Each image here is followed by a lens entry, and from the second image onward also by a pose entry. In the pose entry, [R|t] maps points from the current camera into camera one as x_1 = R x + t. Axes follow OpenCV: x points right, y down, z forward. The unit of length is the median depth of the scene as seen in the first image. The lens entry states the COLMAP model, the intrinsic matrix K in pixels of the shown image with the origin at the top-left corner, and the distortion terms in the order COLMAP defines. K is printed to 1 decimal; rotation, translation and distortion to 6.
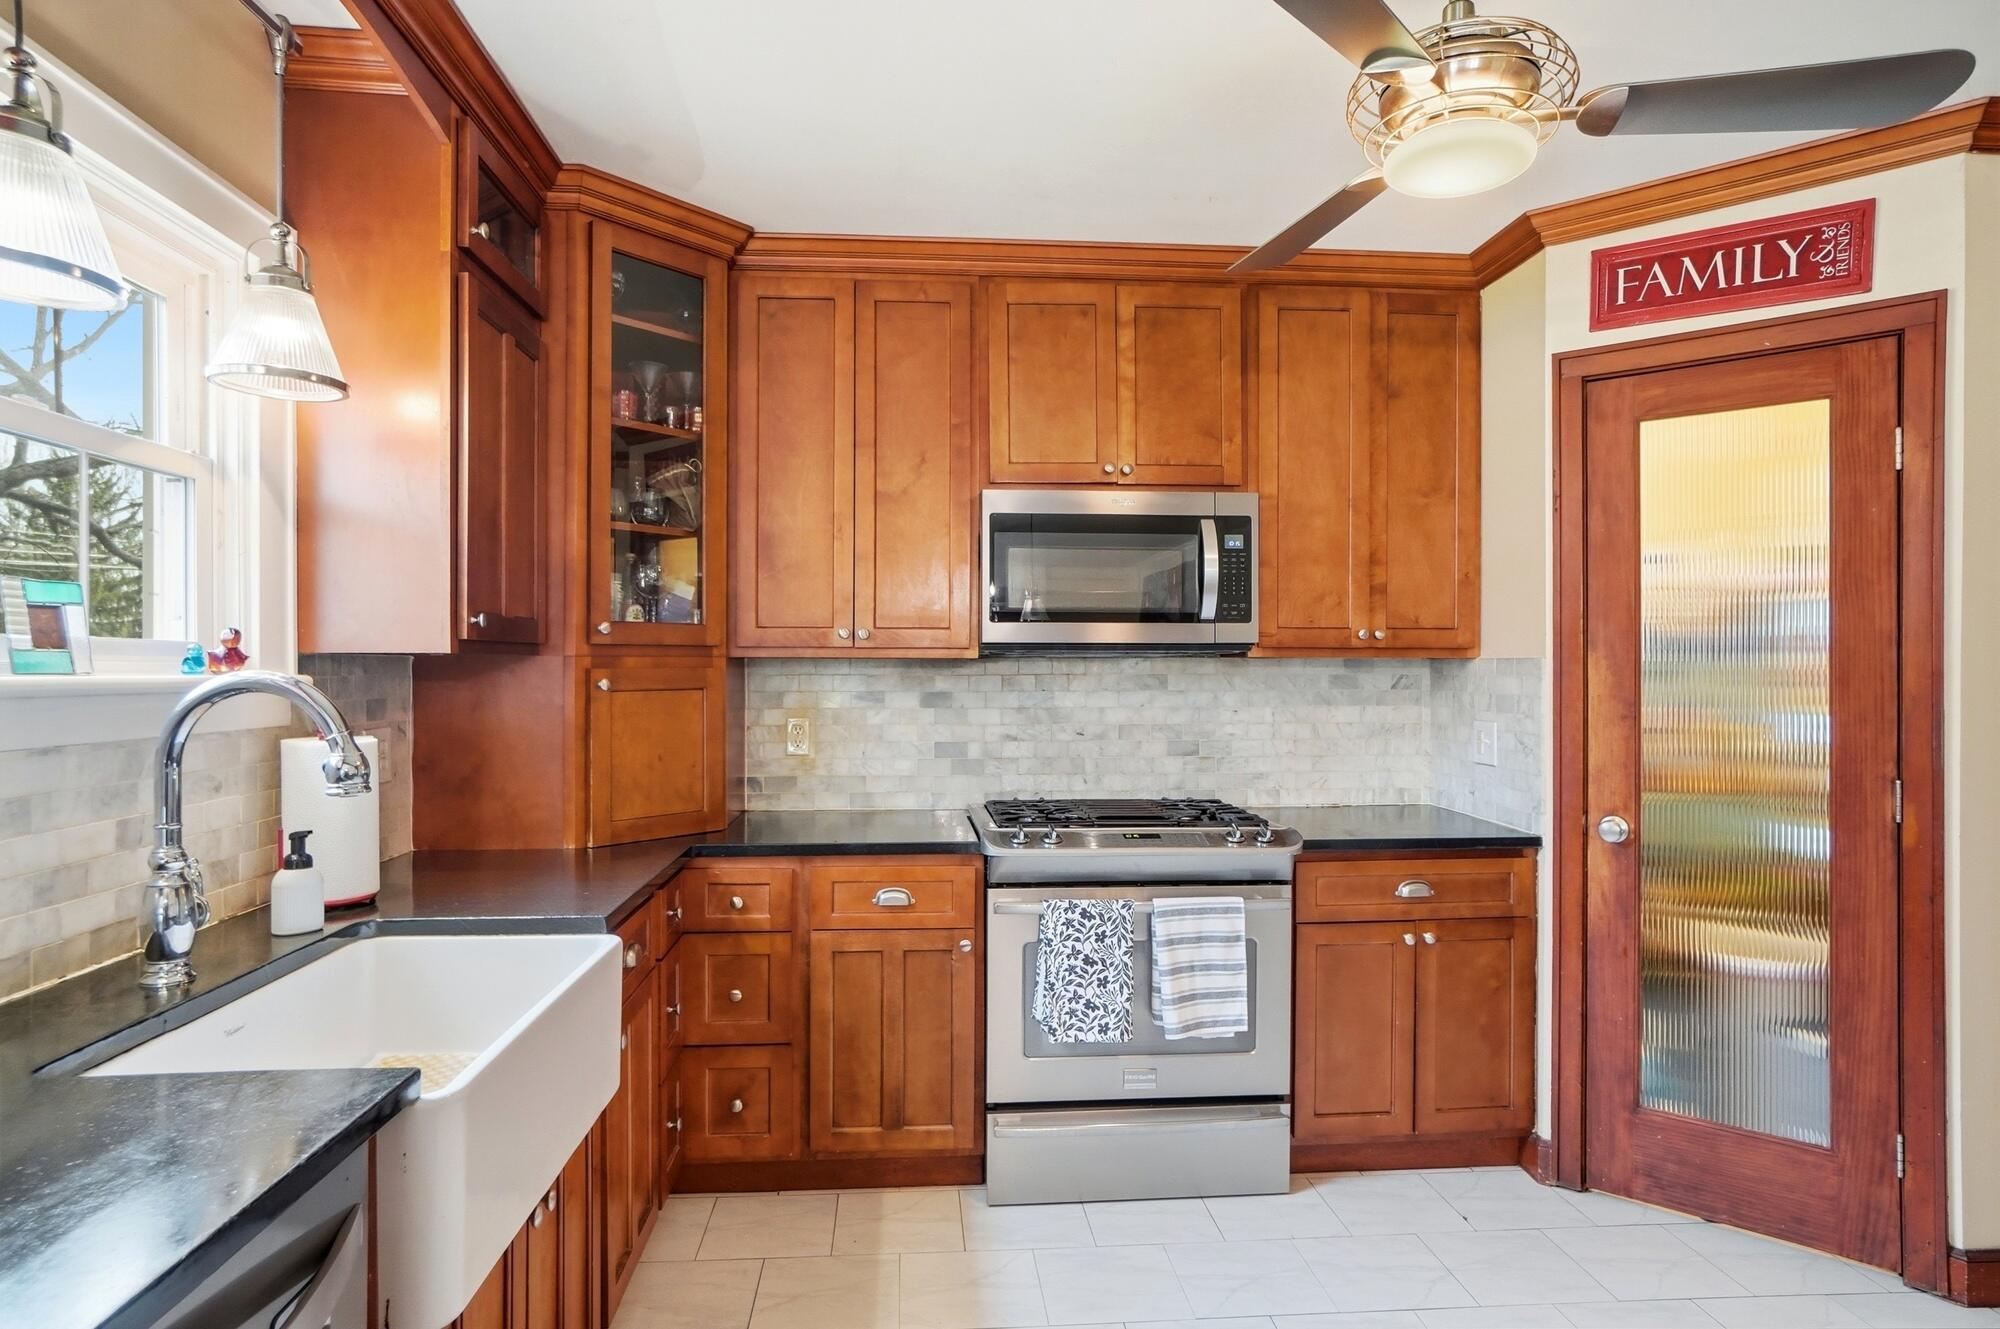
lens RADIAL K [[1118.4, 0, 993.7], [0, 1118.4, 668.0], [0, 0, 1]] dist [-0.027563, 0.019527]
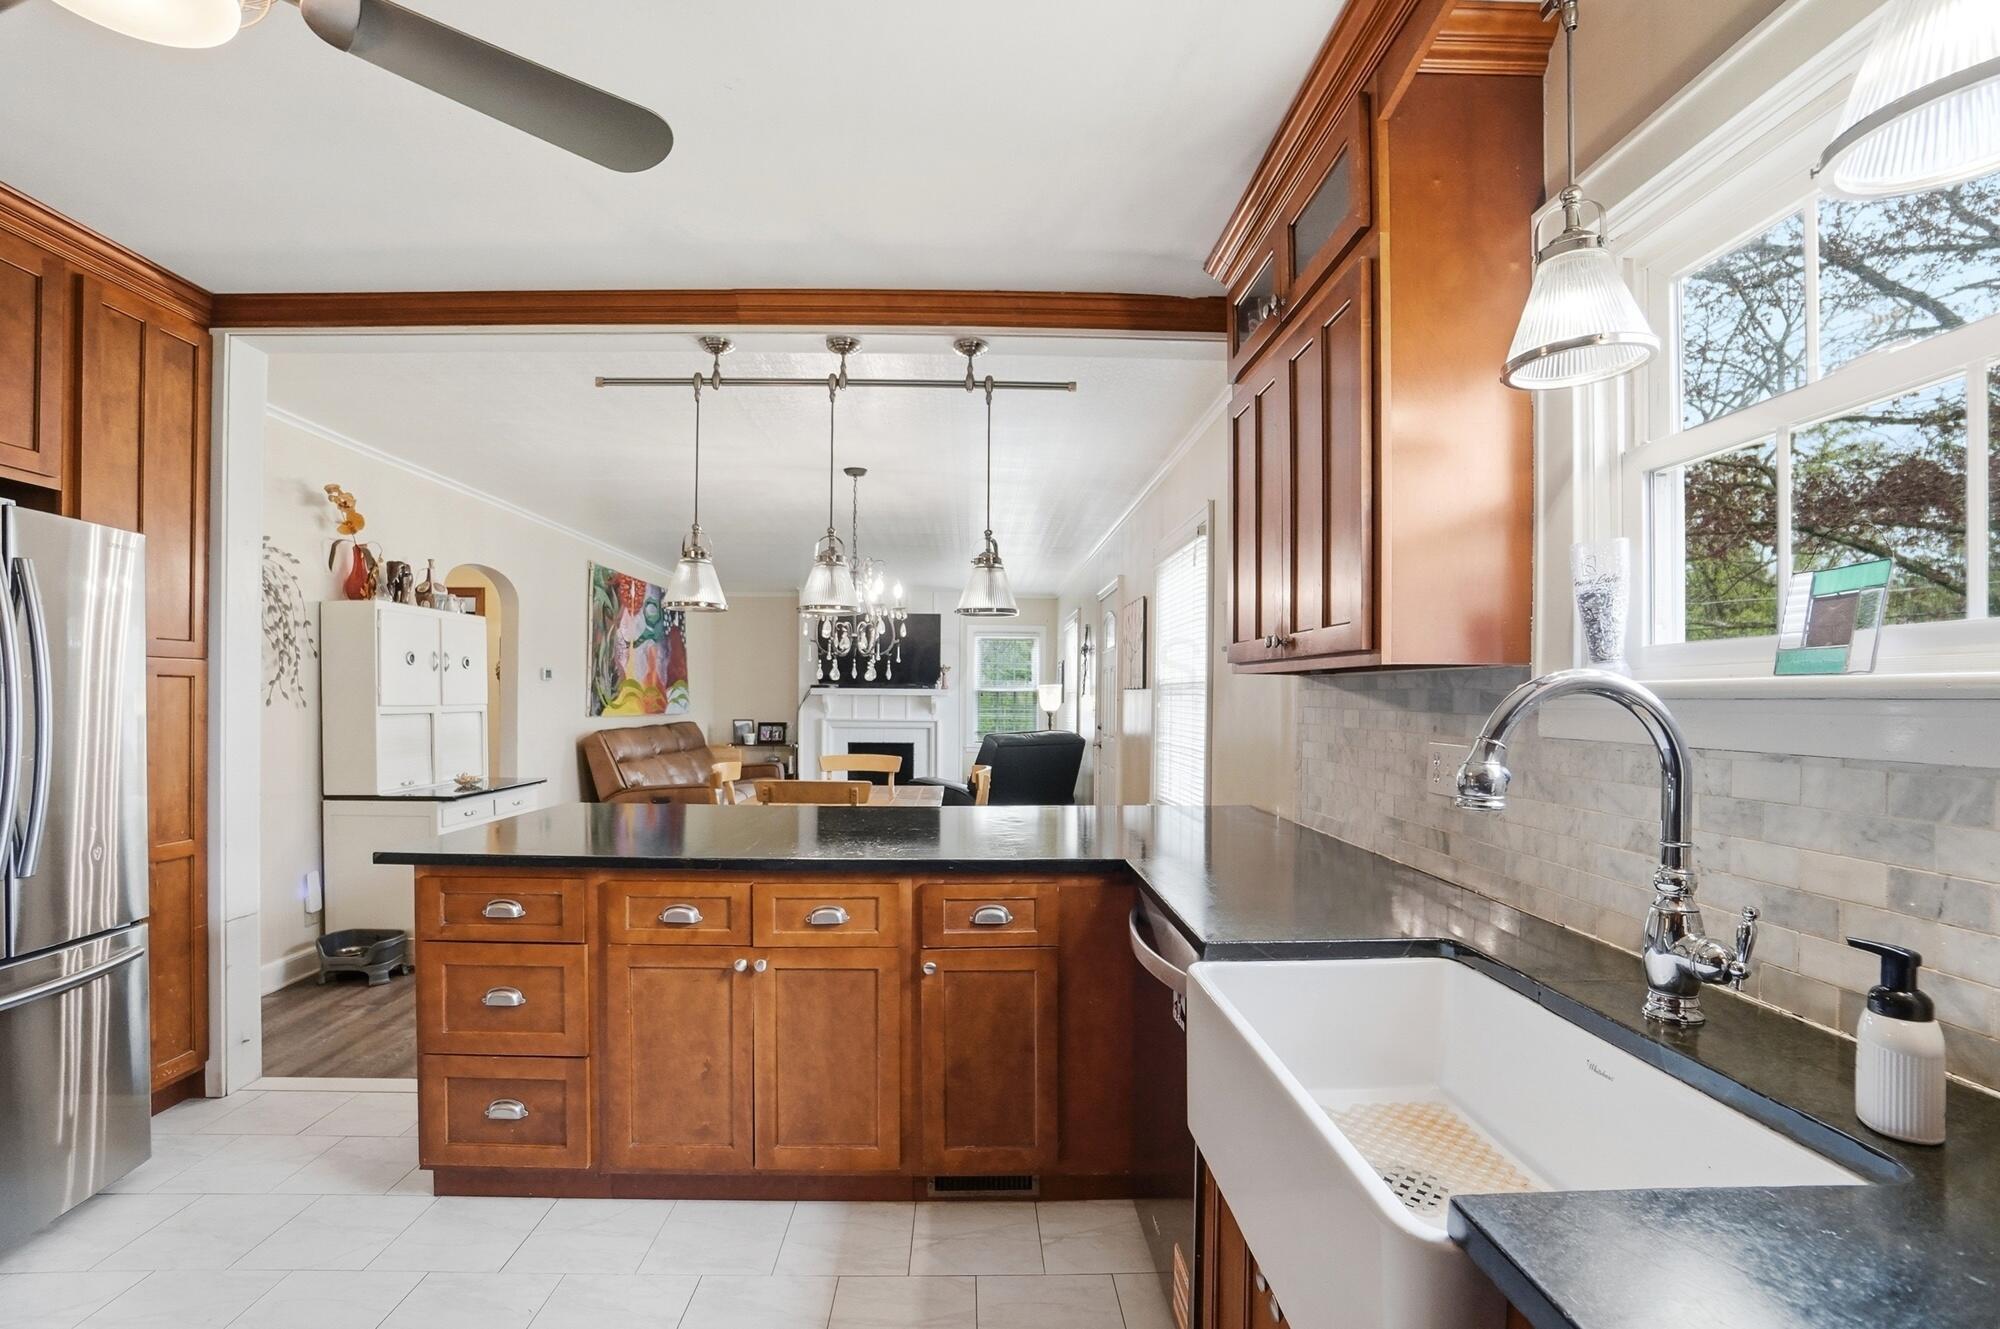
lens RADIAL K [[898.7, 0, 1001.4], [0, 898.7, 713.3], [0, 0, 1]] dist [-0.020900, 0.003079]
pose [[-0.998869, -0.010074, 0.046473, -0.127982], [-0.009422, 0.999854, 0.014224, 0.017942], [-0.046609, 0.013770, -0.998818, 0.944985]]
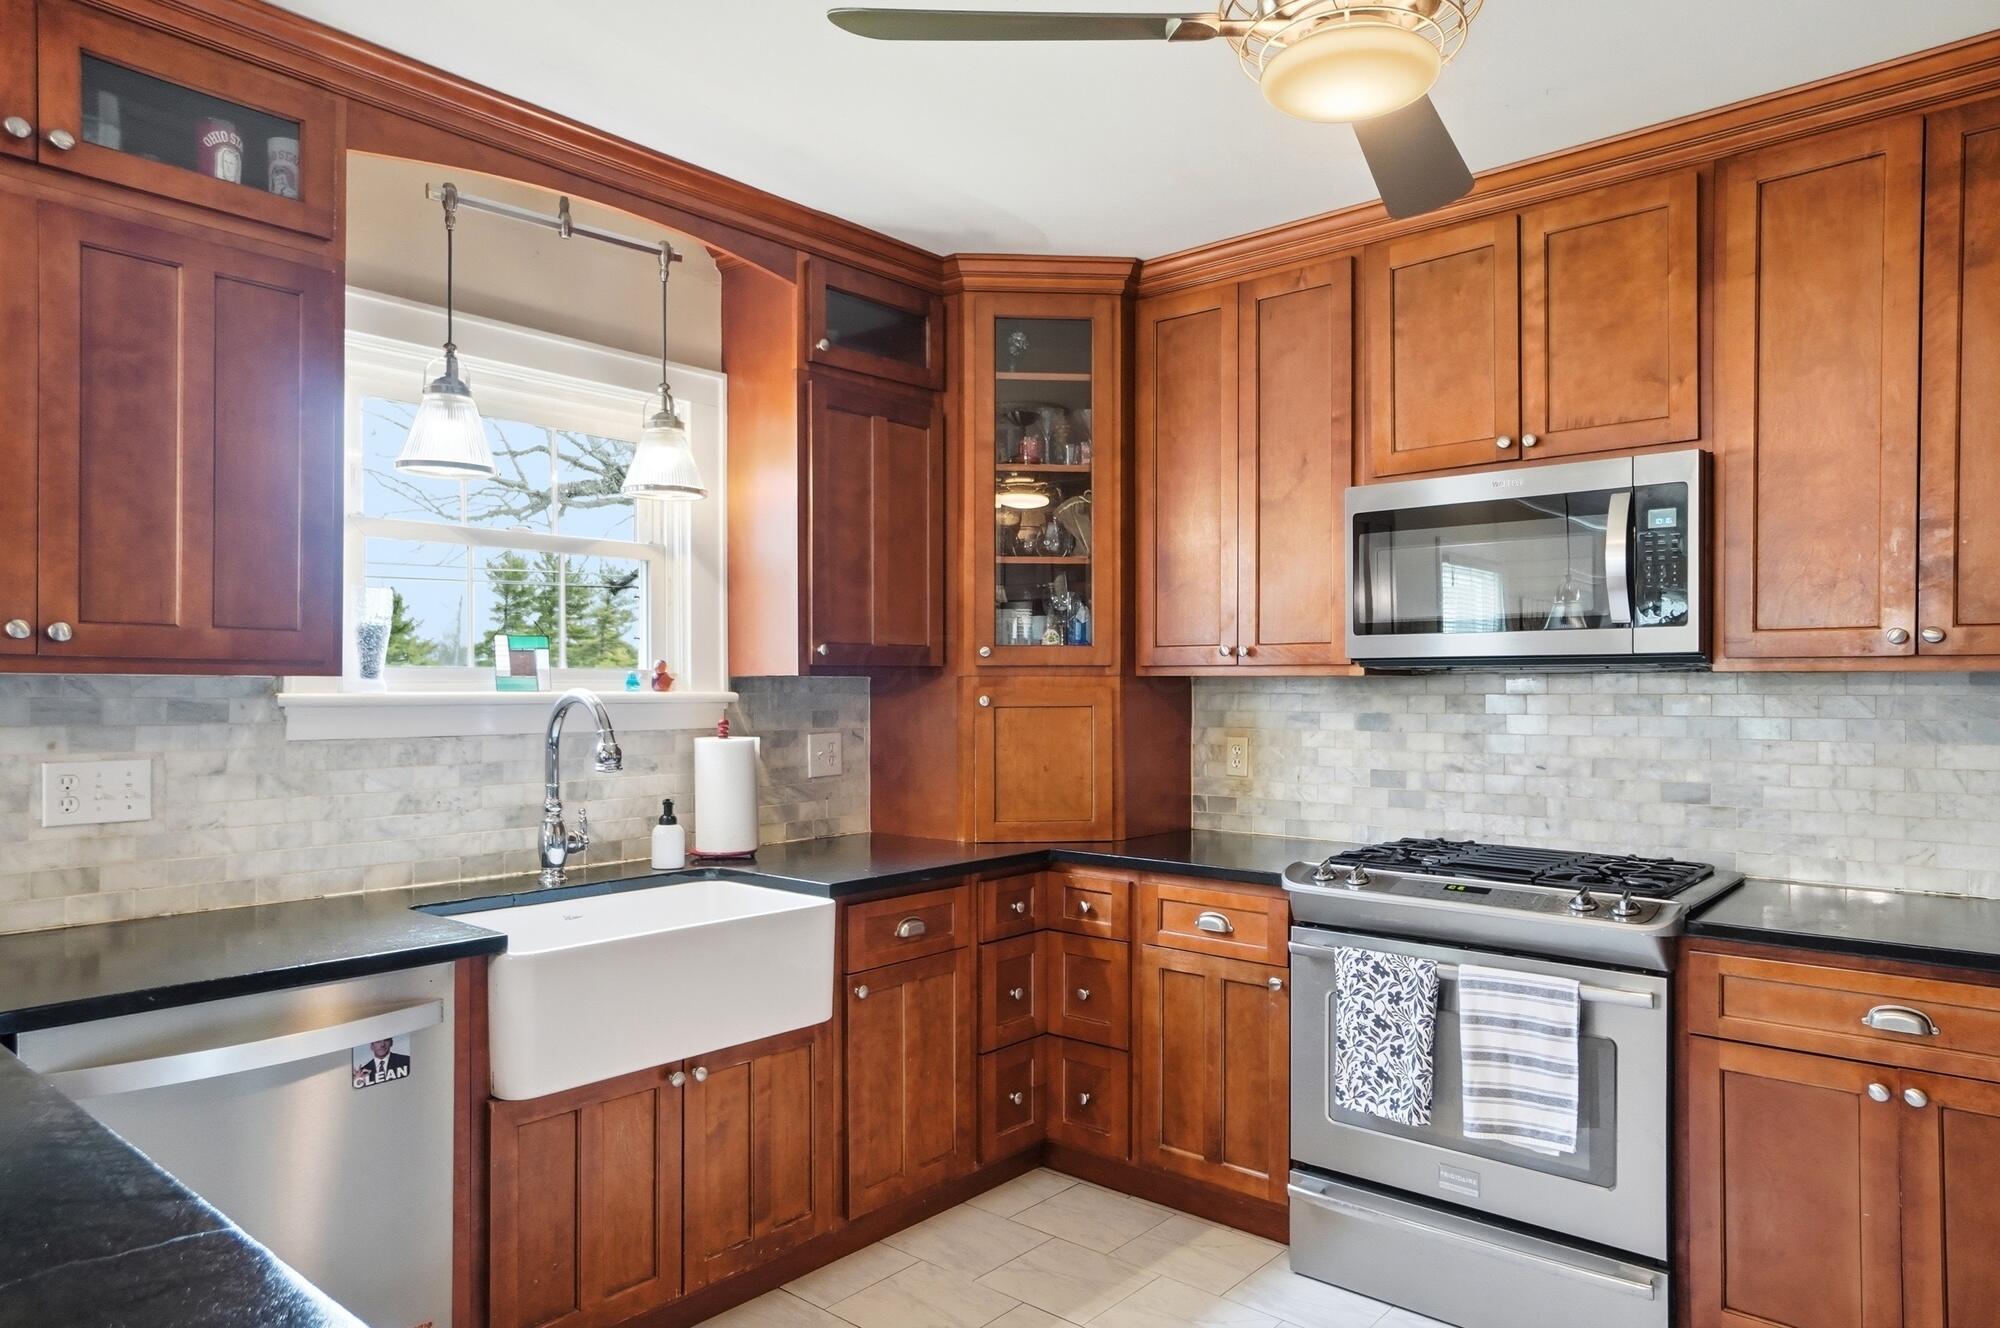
lens RADIAL K [[1273.4, 0, 988.9], [0, 1273.4, 686.6], [0, 0, 1]] dist [-0.006939, 0.025040]
pose [[0.700736, 0.000026, -0.713420, 0.557230], [0.001005, 0.999999, 0.001023, -0.001274], [0.713420, -0.001434, 0.700736, 0.082841]]
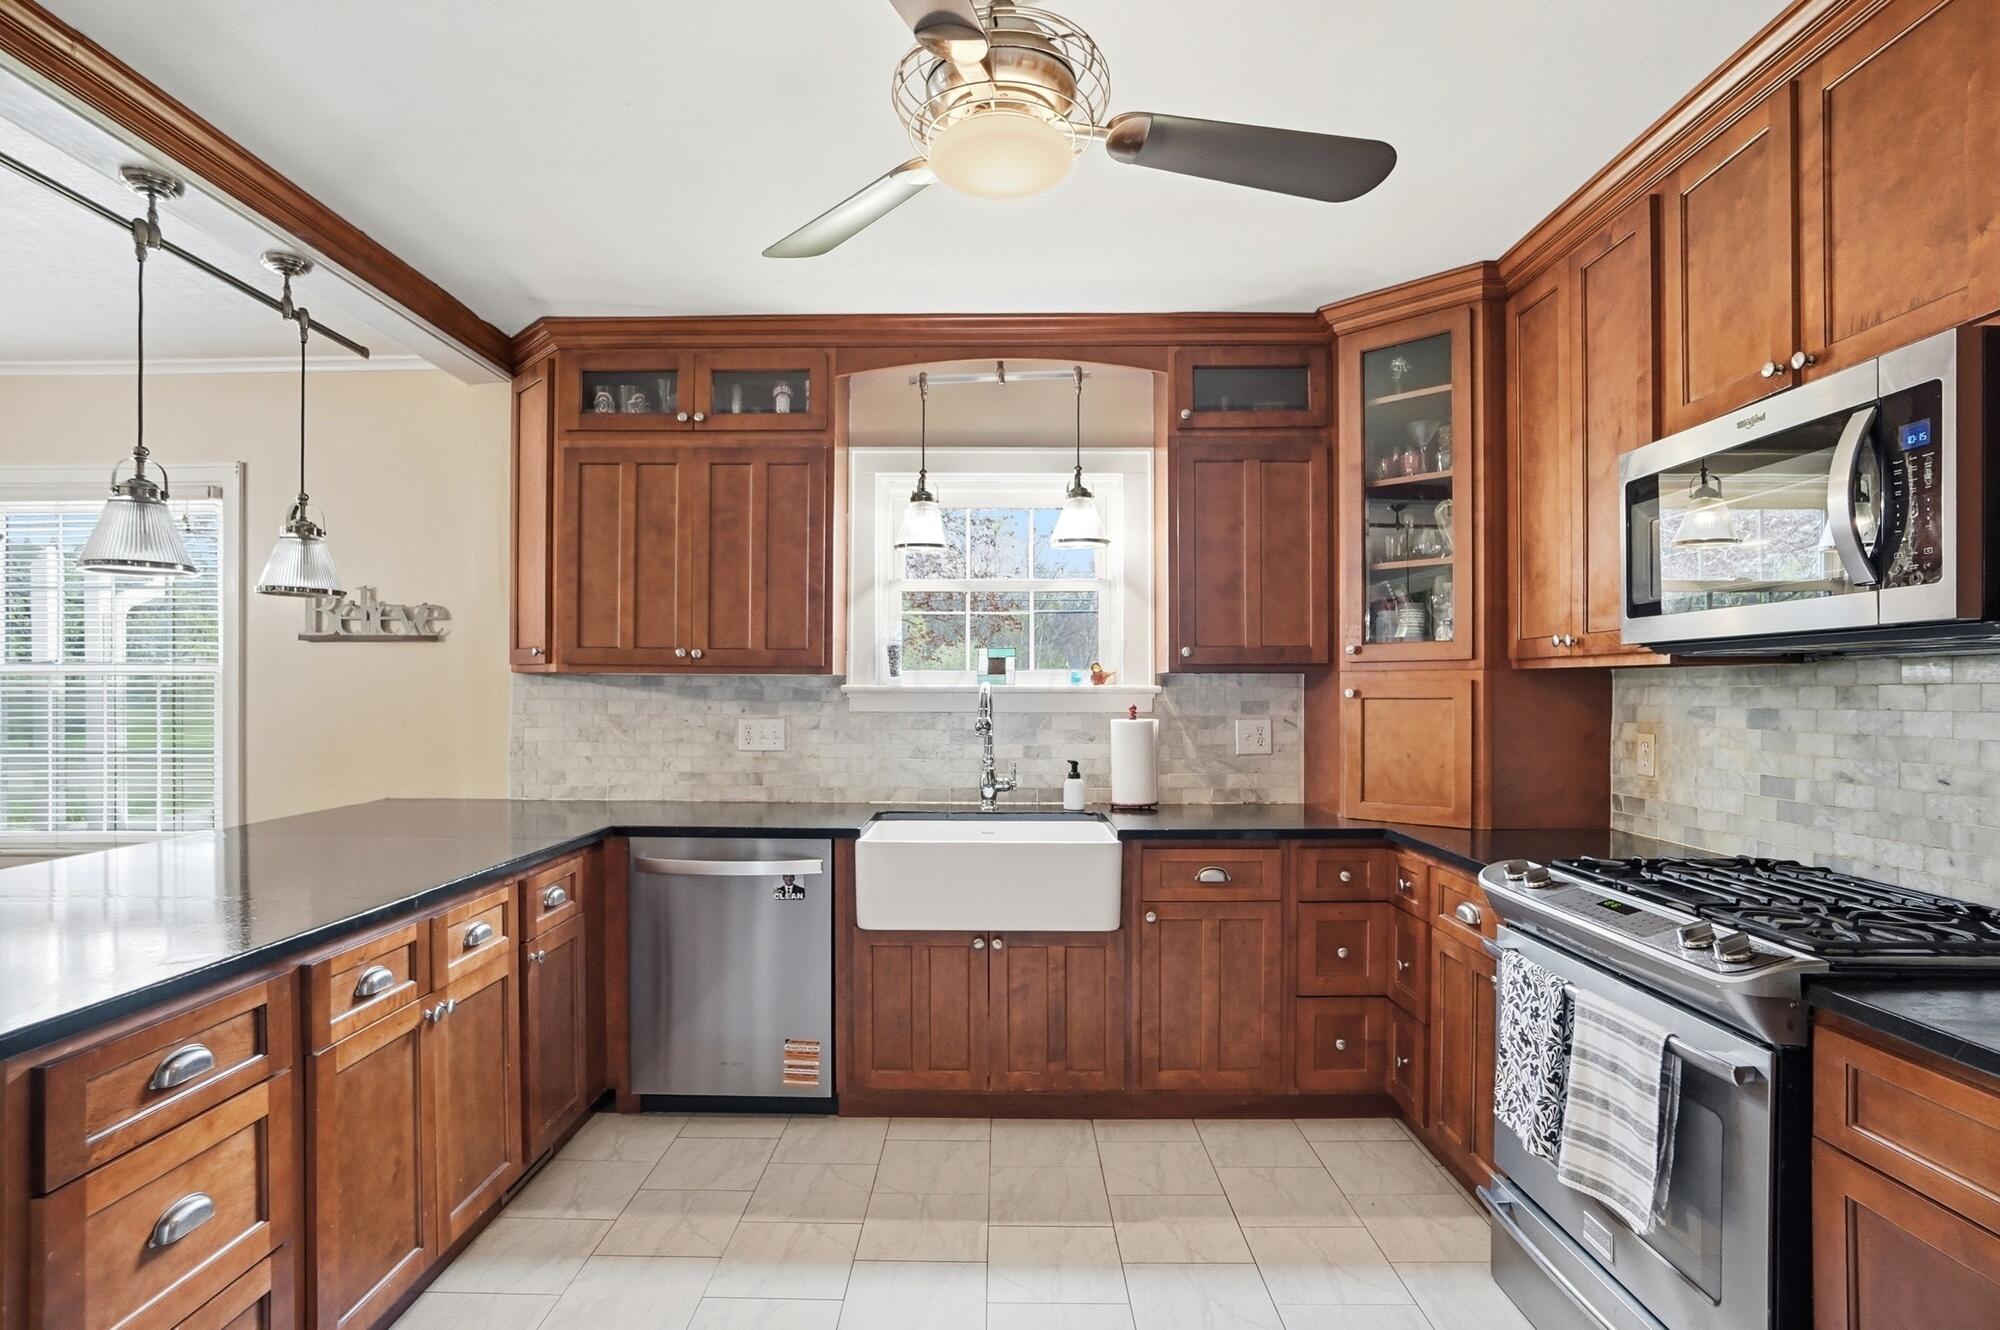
lens RADIAL K [[994.2, 0, 985.6], [0, 994.2, 694.1], [0, 0, 1]] dist [-0.043714, 0.017196]
pose [[-0.094204, 0.002447, -0.995550, 0.792680], [-0.000086, 0.999997, 0.002466, 0.012337], [0.995553, 0.000318, -0.094204, 0.652908]]
